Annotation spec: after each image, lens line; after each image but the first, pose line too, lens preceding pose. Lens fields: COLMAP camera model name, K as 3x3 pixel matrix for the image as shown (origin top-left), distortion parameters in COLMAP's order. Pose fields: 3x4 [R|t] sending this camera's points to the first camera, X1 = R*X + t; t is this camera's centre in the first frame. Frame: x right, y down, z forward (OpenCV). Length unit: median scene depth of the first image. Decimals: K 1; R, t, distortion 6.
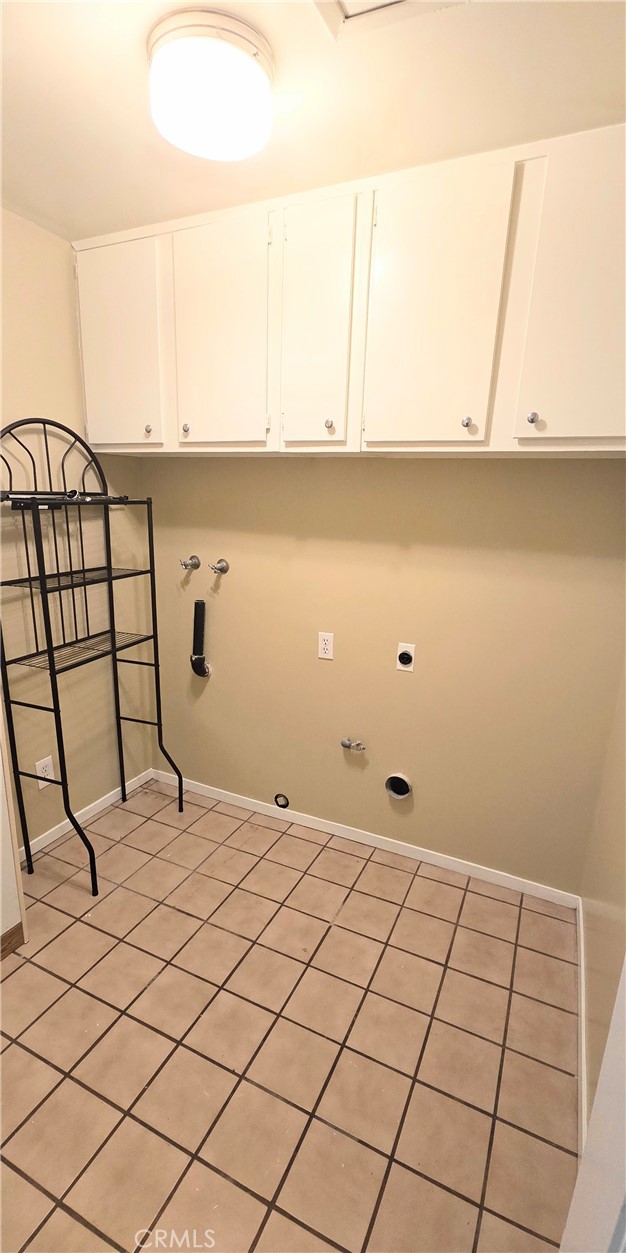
lens RADIAL K [[546.9, 0, 313.0], [0, 546.9, 626.5], [0, 0, 1]] dist [-0.001201, -0.000127]
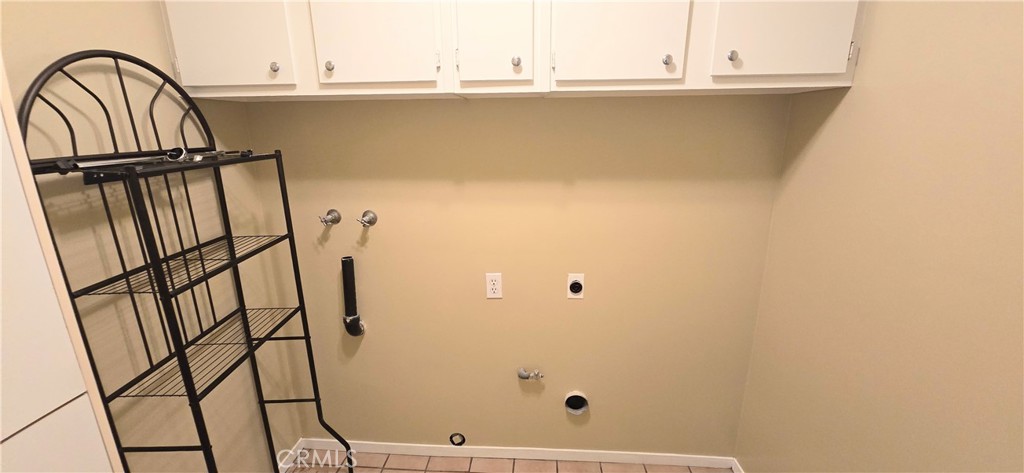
lens RADIAL K [[416.3, 0, 512.0], [0, 416.3, 236.5], [0, 0, 1]] dist [0.000271, 0.000127]
pose [[0.931711, -0.132750, 0.338070, -0.200668], [0.123261, 0.991140, 0.049488, -0.092232], [-0.341644, -0.004438, 0.939819, 0.276904]]
